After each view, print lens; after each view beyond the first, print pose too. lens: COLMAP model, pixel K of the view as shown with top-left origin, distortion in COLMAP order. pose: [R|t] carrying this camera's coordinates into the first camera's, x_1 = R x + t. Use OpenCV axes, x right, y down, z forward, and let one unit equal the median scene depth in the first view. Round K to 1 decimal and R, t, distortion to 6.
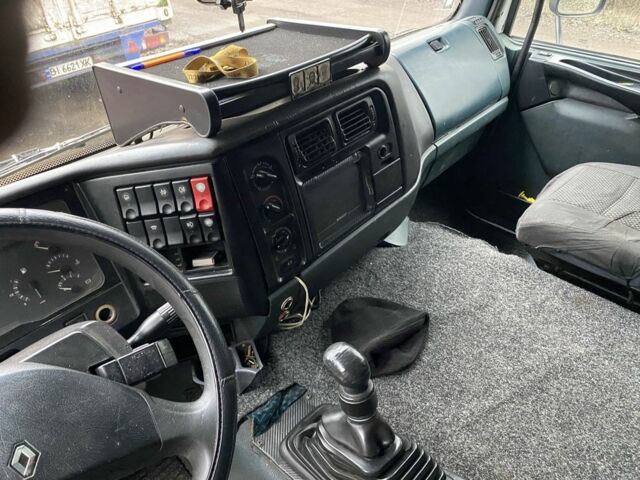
lens RADIAL K [[478.3, 0, 322.1], [0, 478.3, 241.4], [0, 0, 1]] dist [-0.008973, -0.002485]
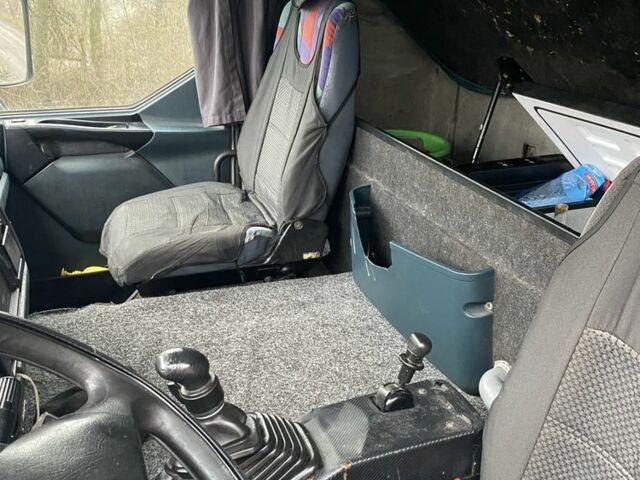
lens RADIAL K [[643.0, 0, 319.5], [0, 643.0, 239.9], [0, 0, 1]] dist [-0.002463, 0.000000]
pose [[0.462602, -0.315823, 0.828405, -0.498932], [0.524443, 0.850862, 0.031522, 0.093195], [-0.714814, 0.419870, 0.559242, -0.008550]]
